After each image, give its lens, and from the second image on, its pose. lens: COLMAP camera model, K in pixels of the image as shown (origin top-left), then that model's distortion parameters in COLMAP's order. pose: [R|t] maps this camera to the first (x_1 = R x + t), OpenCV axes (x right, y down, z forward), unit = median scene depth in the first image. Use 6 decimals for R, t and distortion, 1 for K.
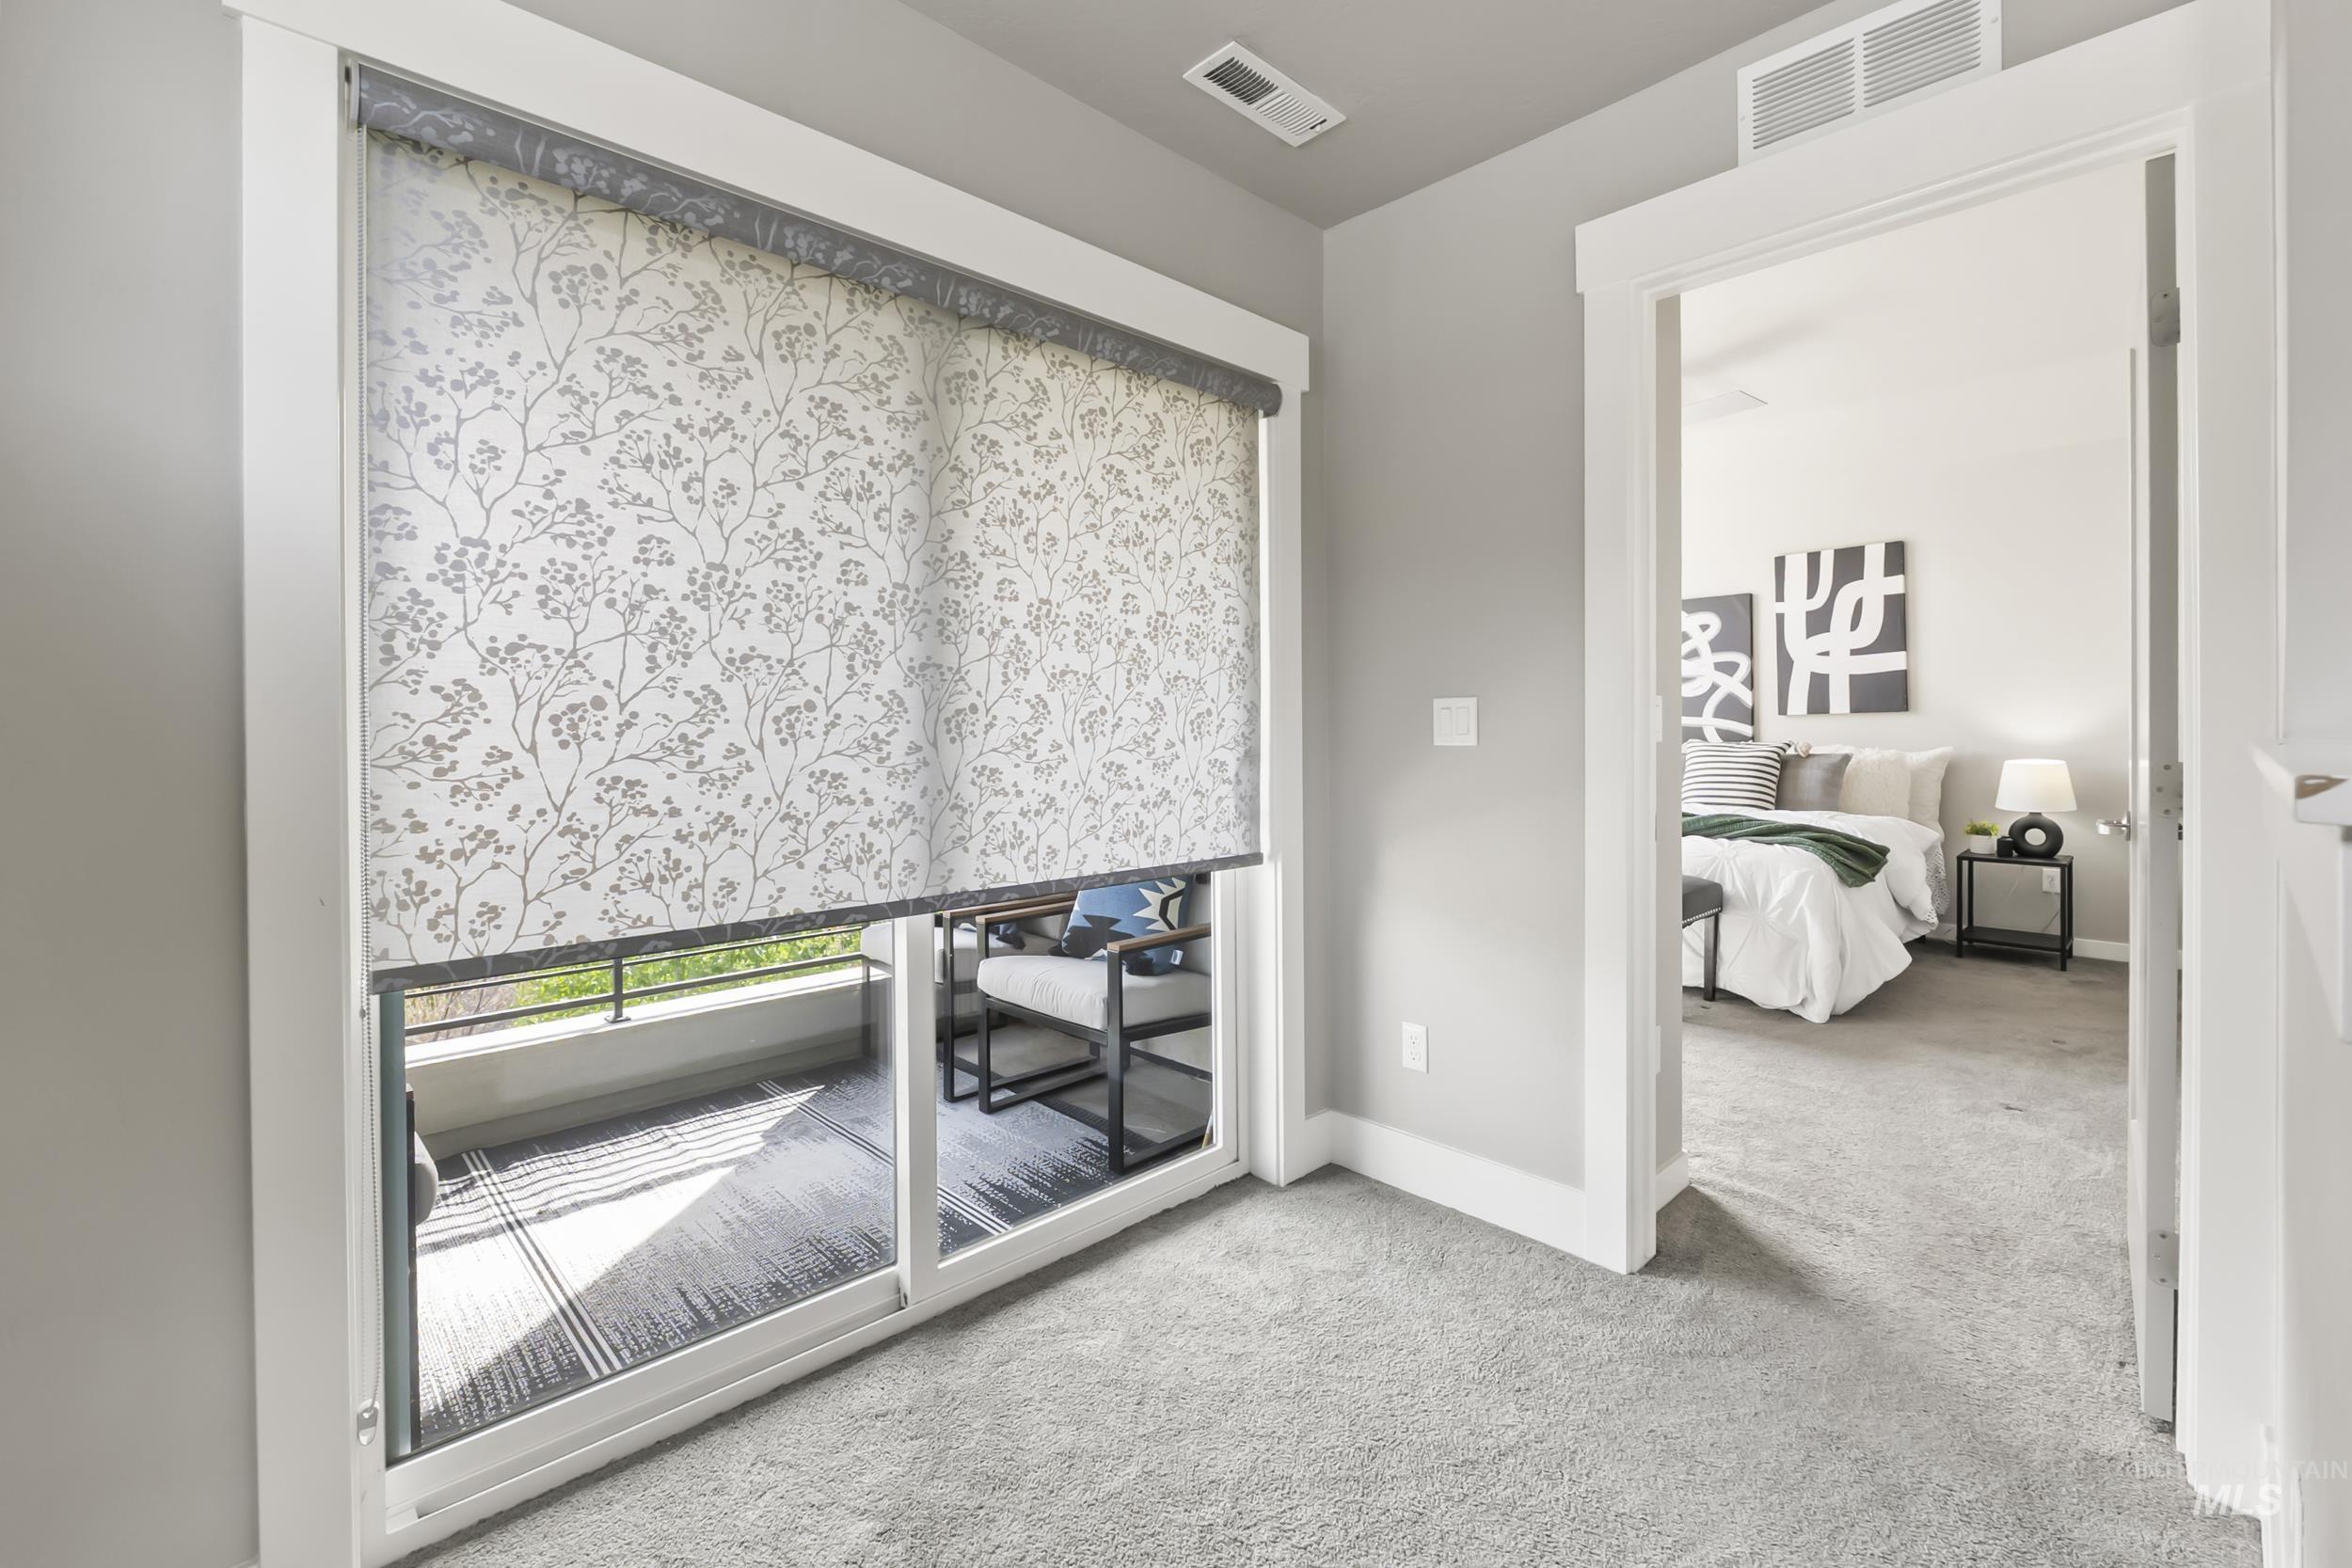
lens RADIAL K [[1002.1, 0, 1169.8], [0, 1002.1, 735.4], [0, 0, 1]] dist [-0.007670, 0.000818]
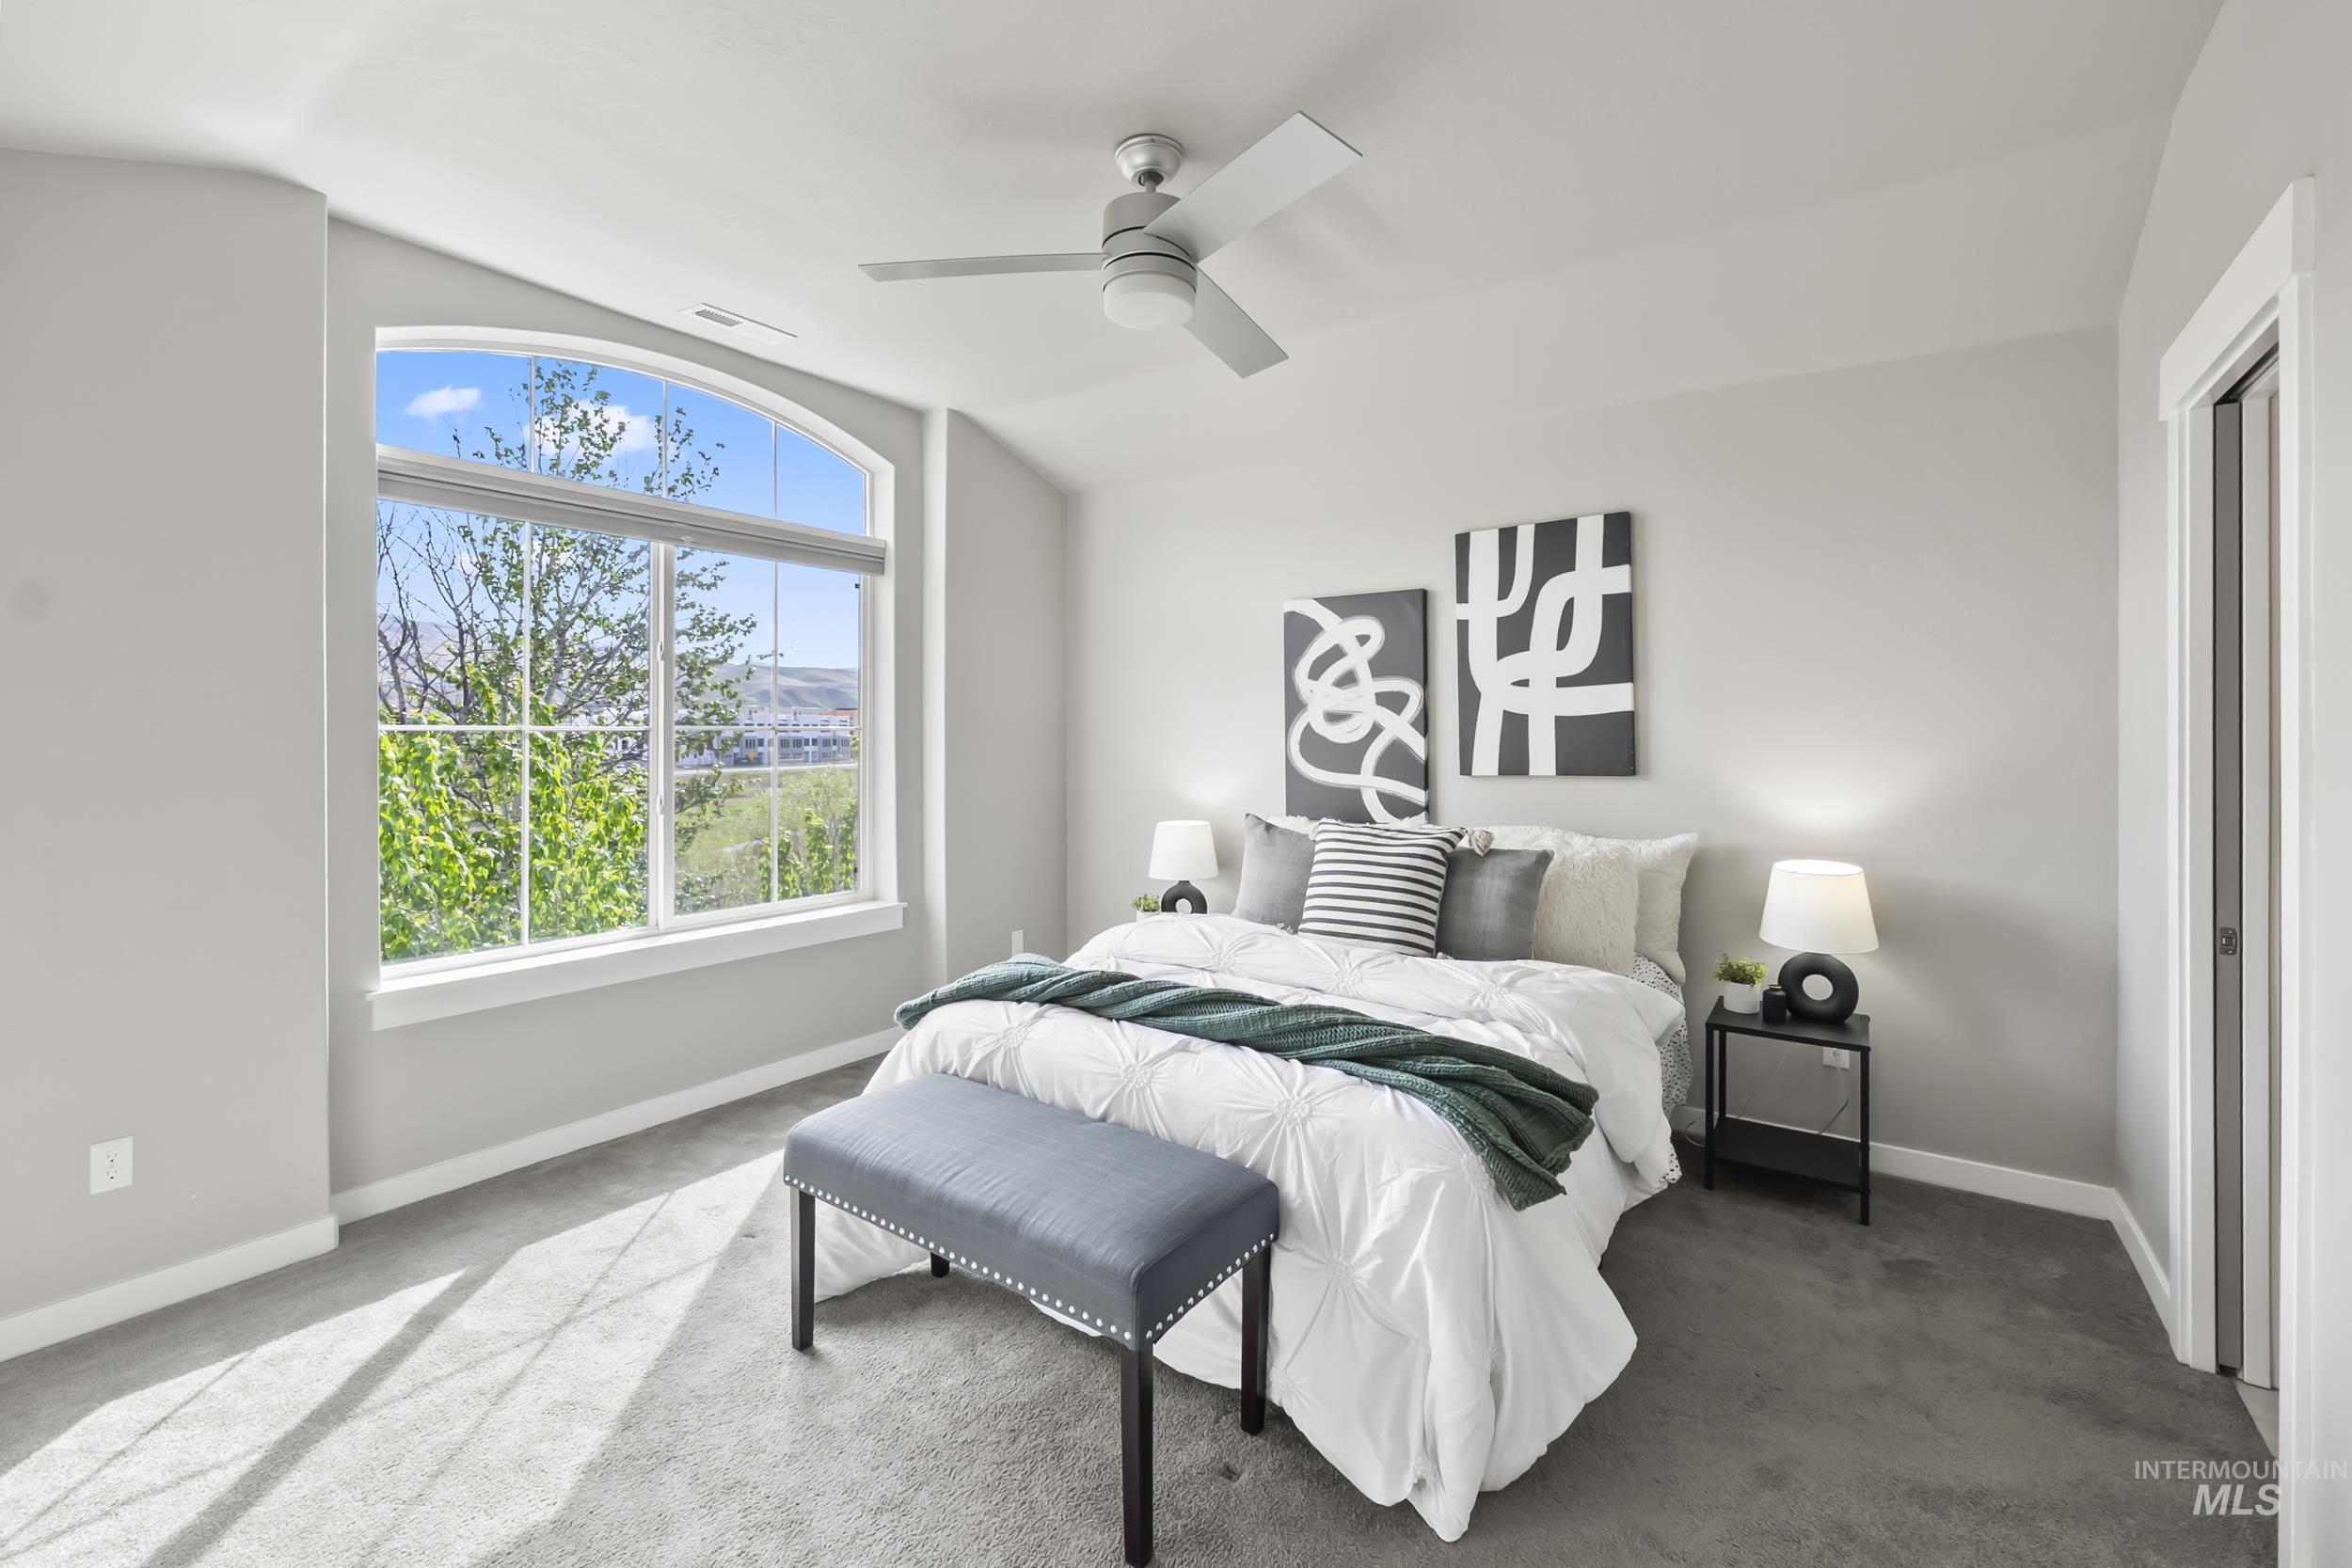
lens RADIAL K [[1002.1, 0, 1165.6], [0, 1002.1, 736.4], [0, 0, 1]] dist [-0.007670, 0.000818]
pose [[0.981421, 0.004284, 0.191819, 0.317091], [-0.003977, 0.999990, -0.001986, -0.047300], [-0.191825, 0.001186, 0.981428, 0.423430]]
